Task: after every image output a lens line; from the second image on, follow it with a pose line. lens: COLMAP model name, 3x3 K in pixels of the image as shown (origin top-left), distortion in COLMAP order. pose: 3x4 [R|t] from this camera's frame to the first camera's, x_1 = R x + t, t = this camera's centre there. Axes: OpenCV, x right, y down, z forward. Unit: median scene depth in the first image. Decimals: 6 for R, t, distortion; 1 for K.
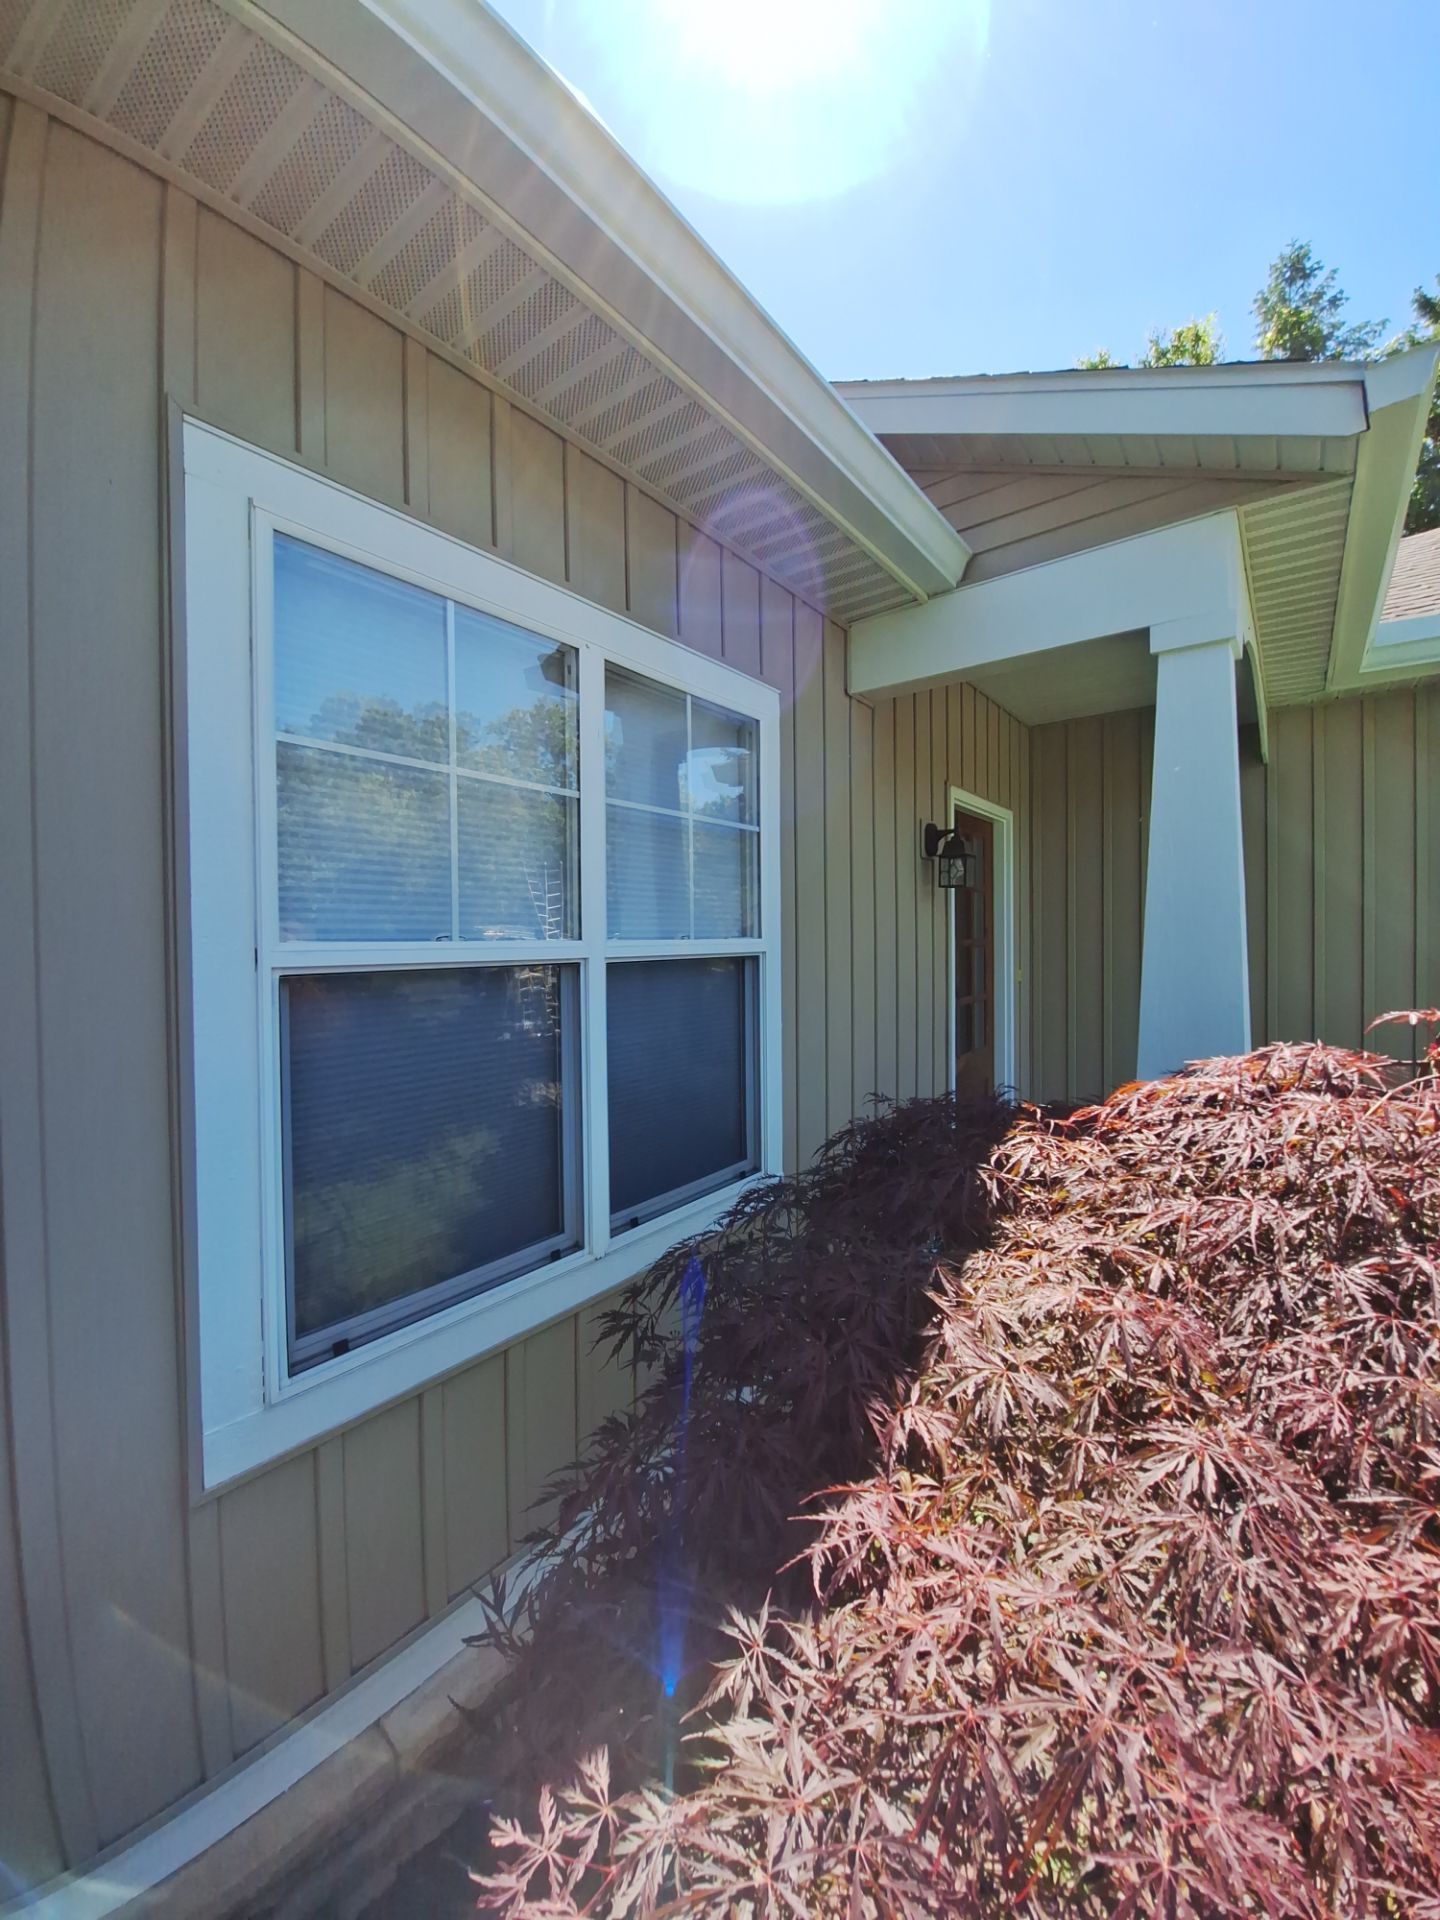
lens RADIAL K [[755.4, 0, 720.5], [0, 755.4, 957.6], [0, 0, 1]] dist [-0.013306, -0.001225]
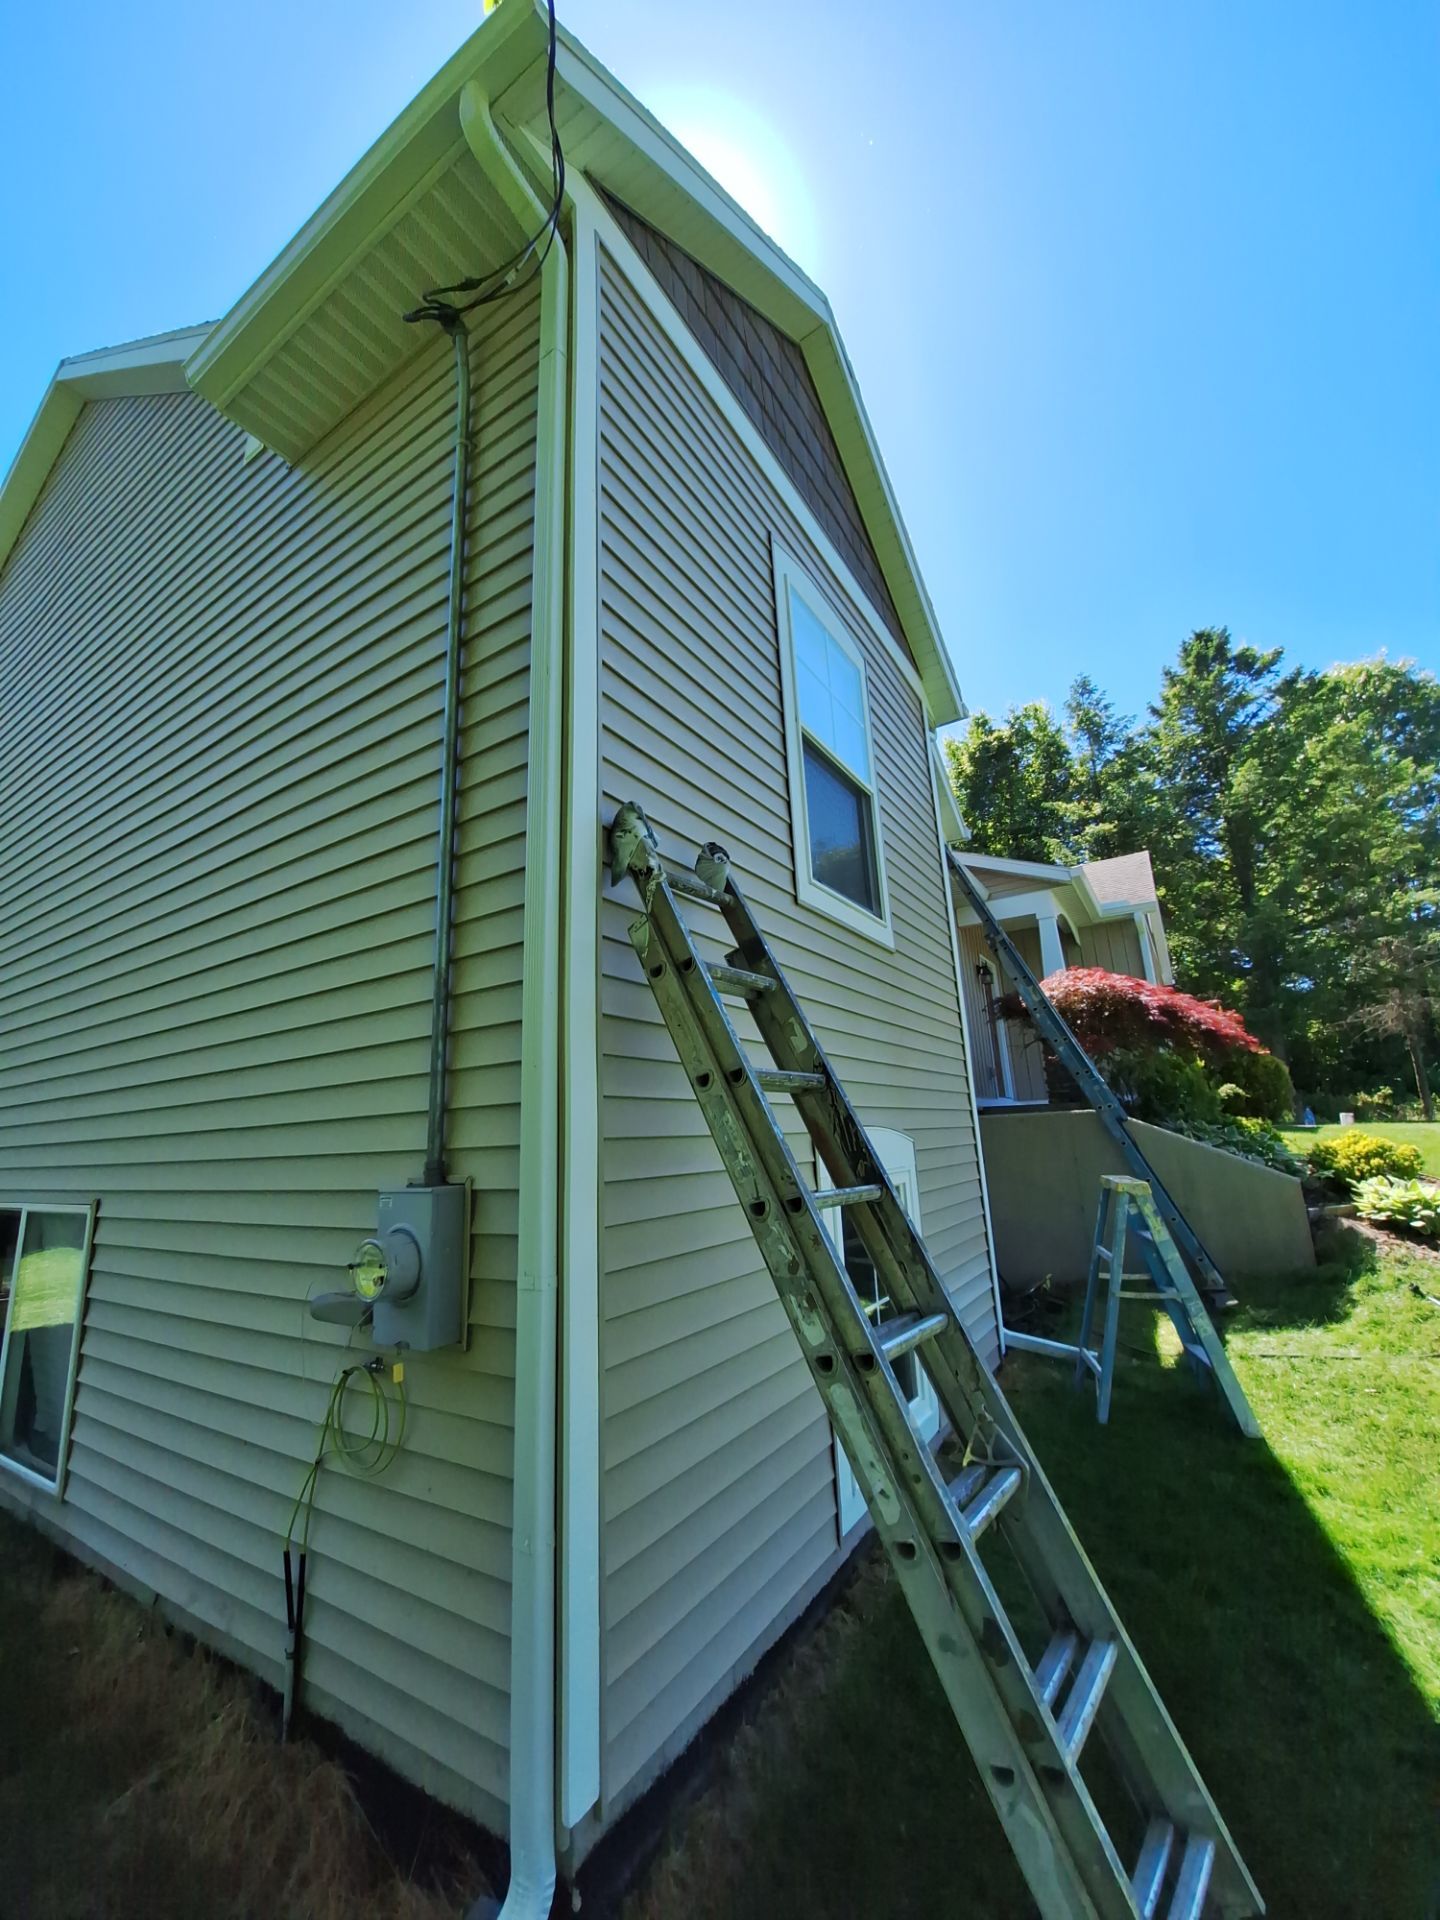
lens RADIAL K [[755.4, 0, 713.8], [0, 755.4, 956.8], [0, 0, 1]] dist [-0.013306, -0.001225]
pose [[0.995060, 0.007401, 0.098996, -0.309544], [0.017516, 0.968483, -0.248463, 0.152616], [-0.097715, 0.248970, 0.963569, -0.535592]]
